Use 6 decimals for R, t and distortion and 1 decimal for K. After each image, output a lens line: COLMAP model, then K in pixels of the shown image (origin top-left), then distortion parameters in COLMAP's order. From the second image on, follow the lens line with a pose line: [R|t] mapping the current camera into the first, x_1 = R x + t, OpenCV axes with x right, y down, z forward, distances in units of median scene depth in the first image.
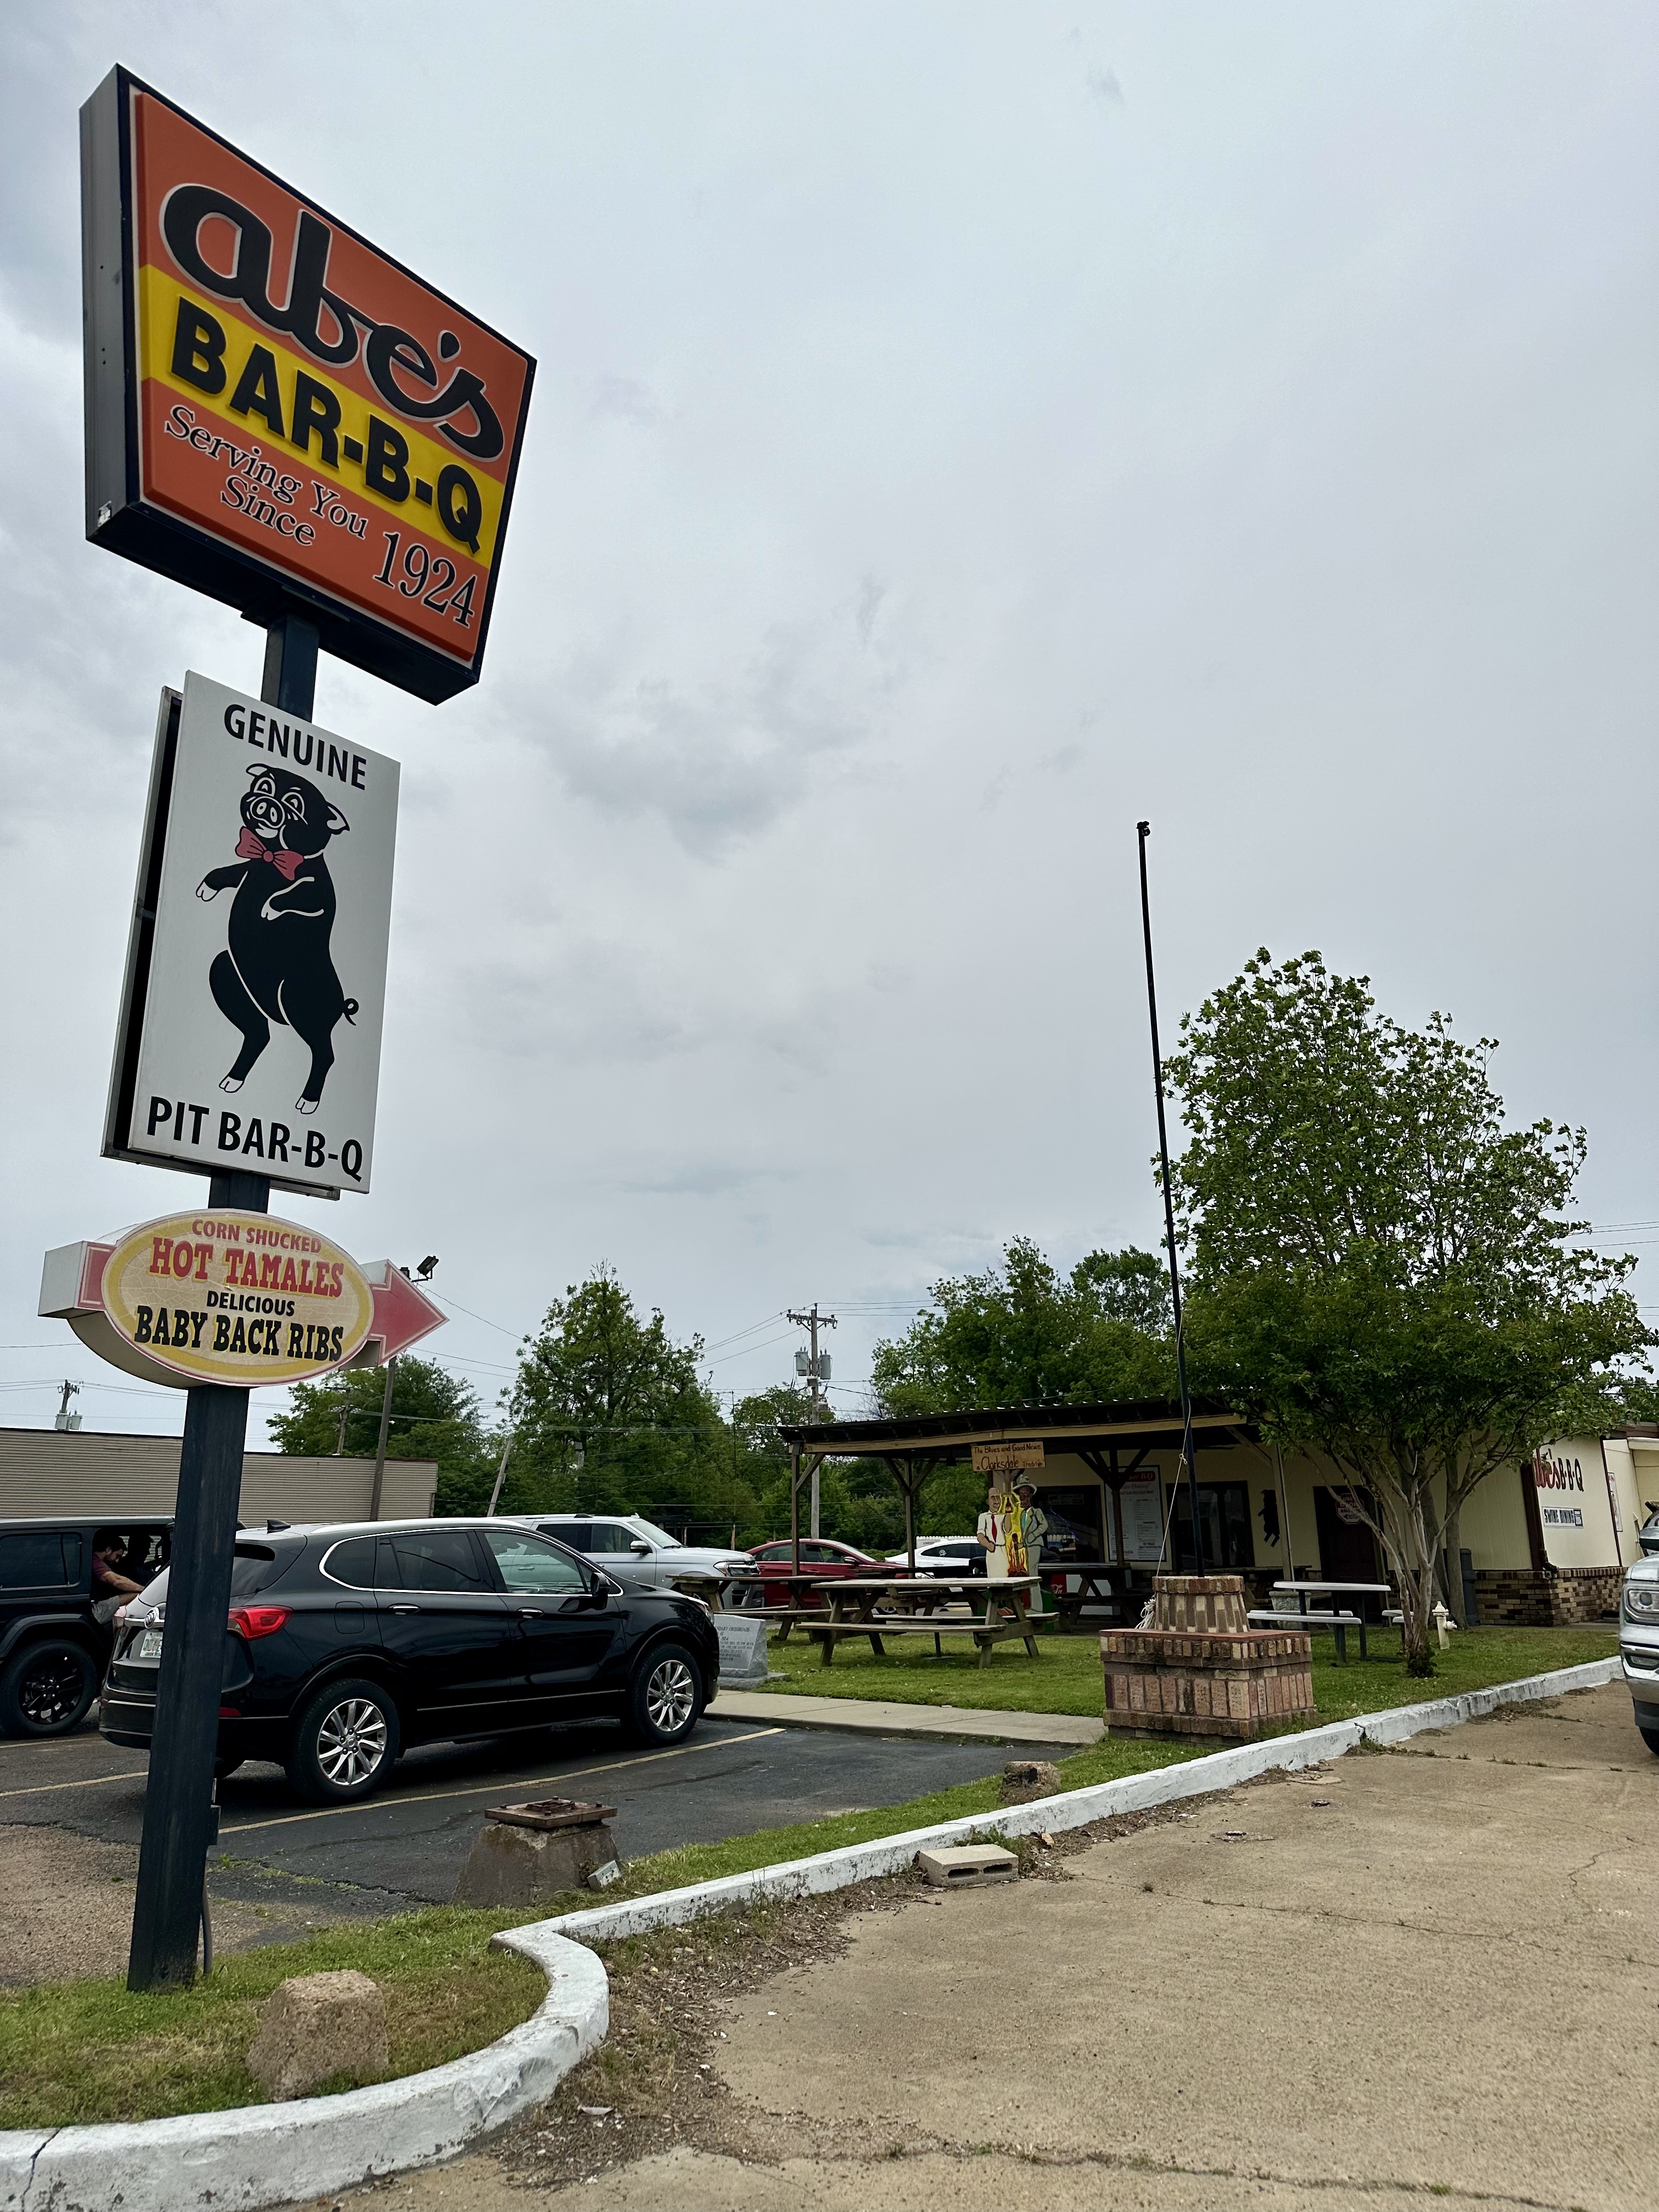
lens RADIAL K [[1542.7, 0, 829.8], [0, 1542.7, 1104.9], [0, 0, 1]] dist [0.002124, 0.000041]
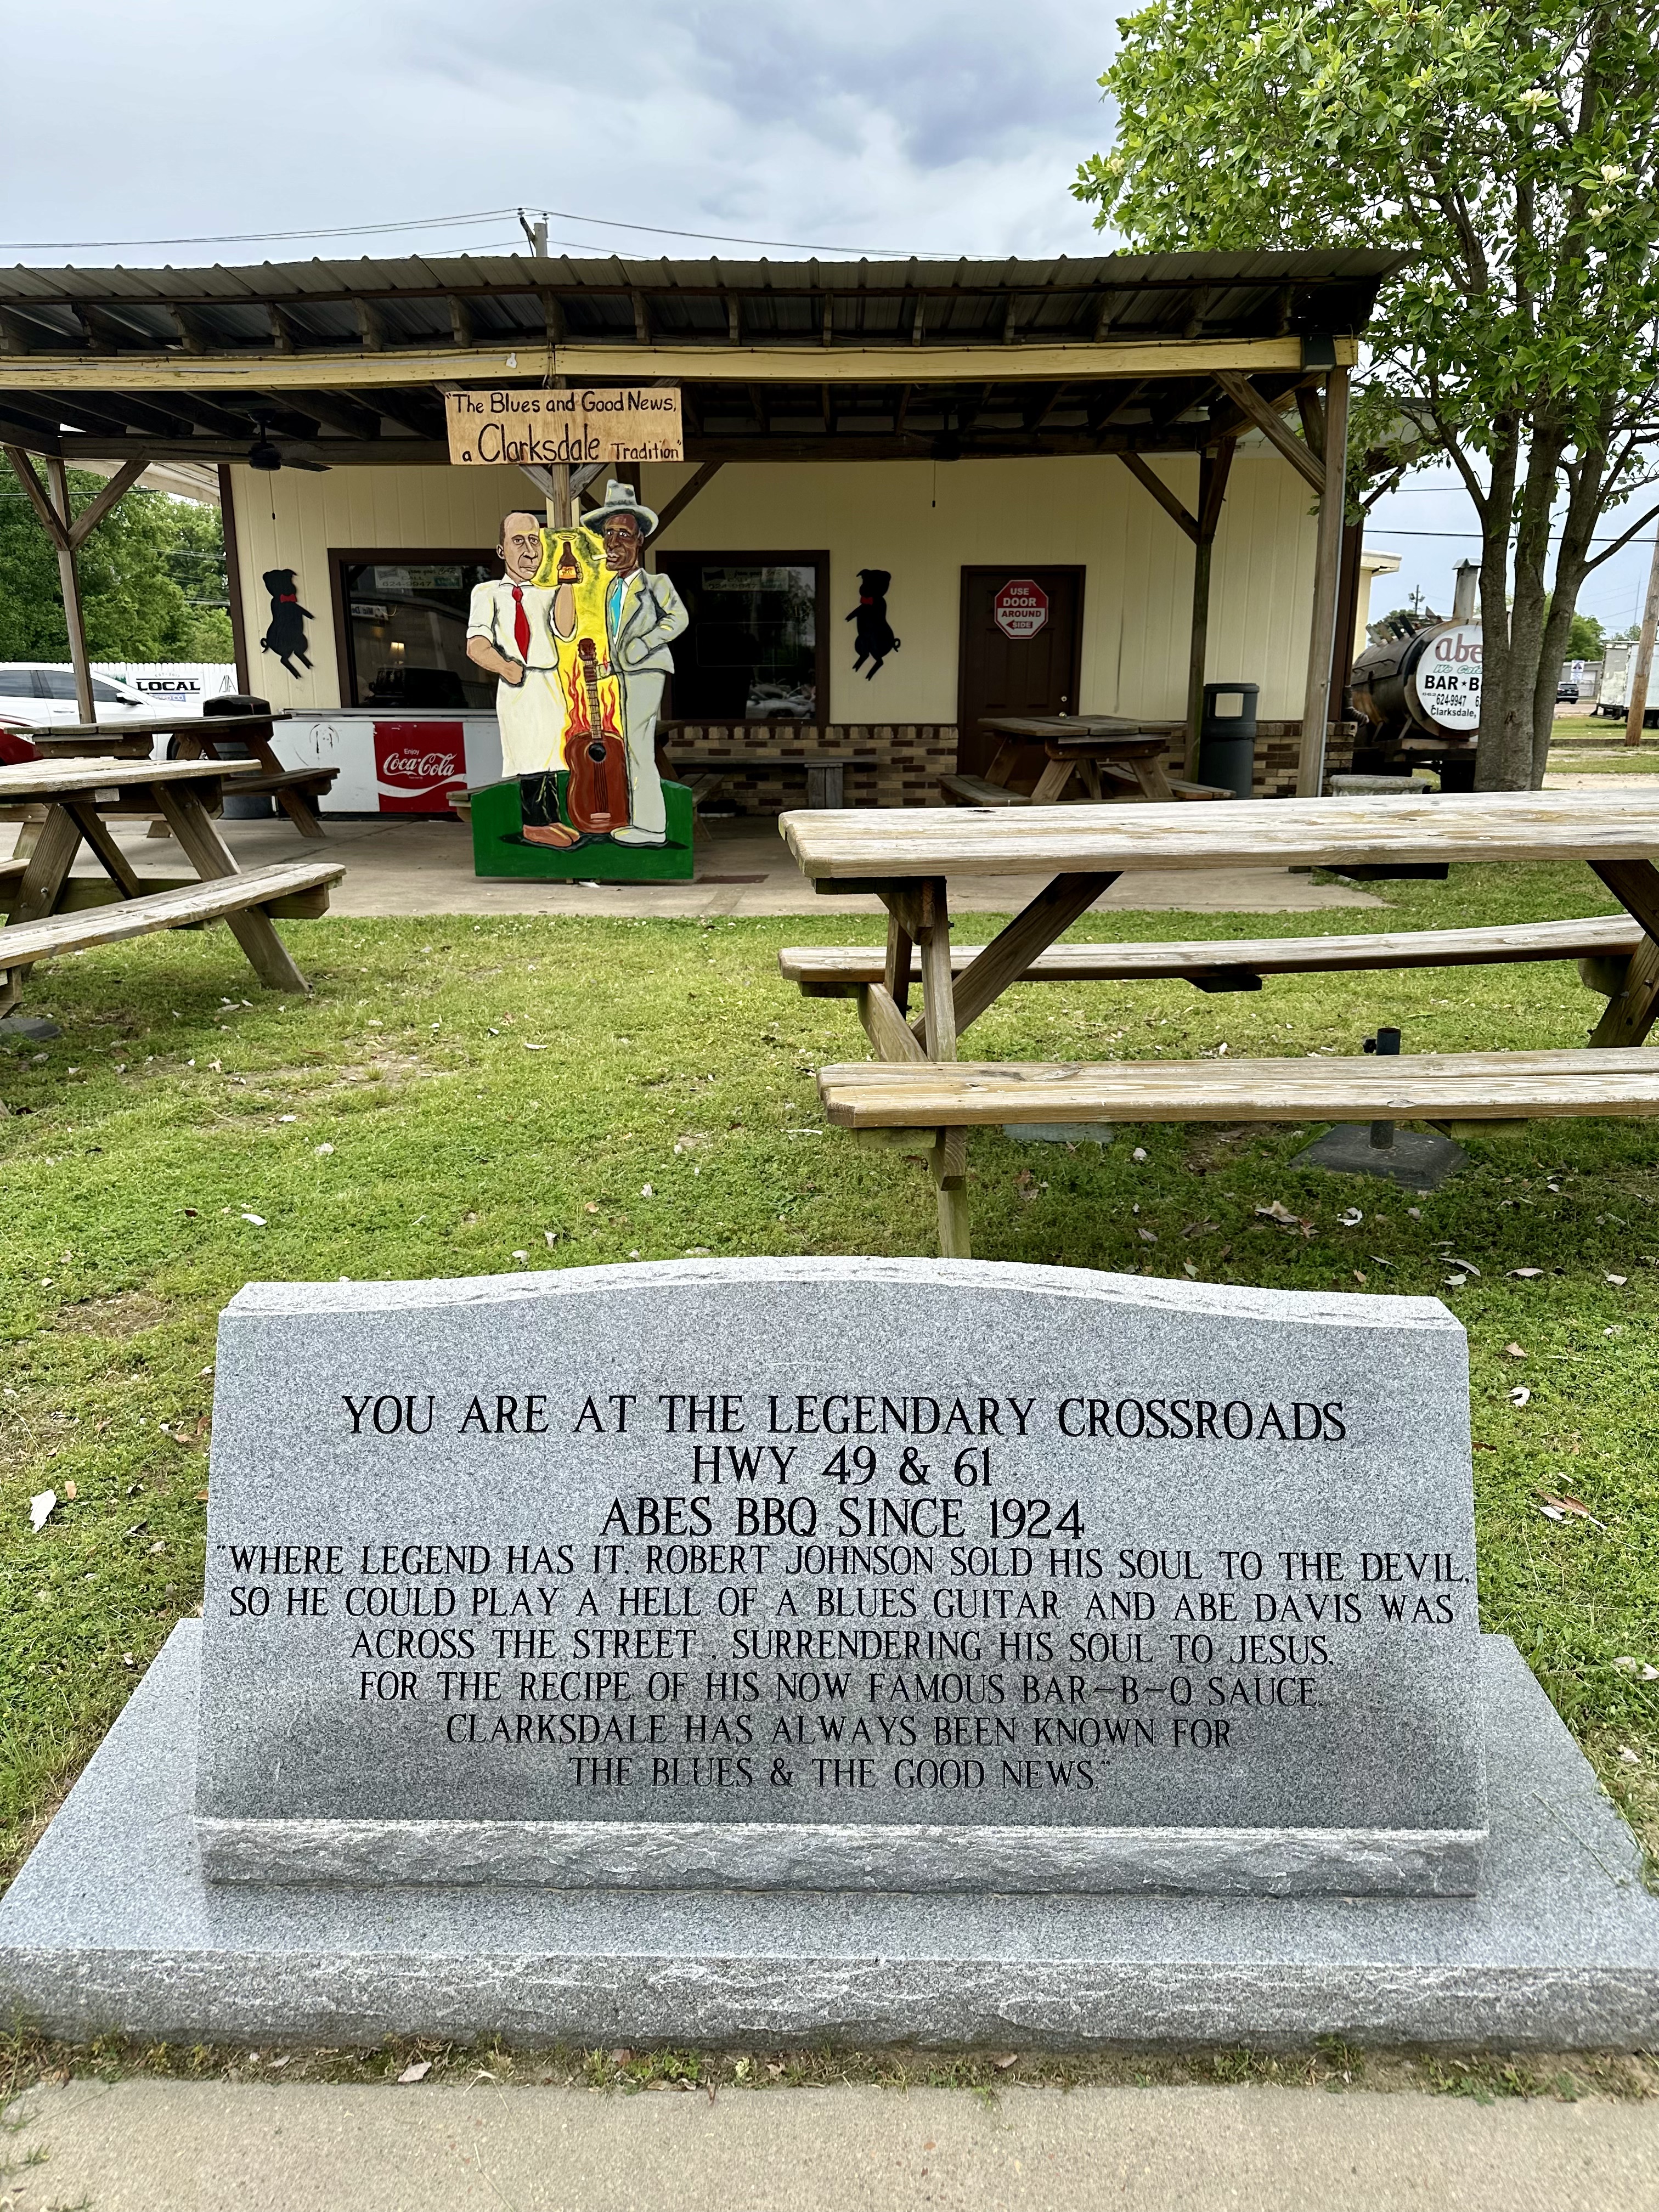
lens RADIAL K [[1542.7, 0, 830.0], [0, 1542.7, 1107.8], [0, 0, 1]] dist [0.002124, 0.000041]
pose [[0.770589, -0.163298, 0.616057, -0.089525], [-0.182819, 0.869360, 0.459119, 0.190235], [-0.610549, -0.466419, 0.640065, 0.656937]]
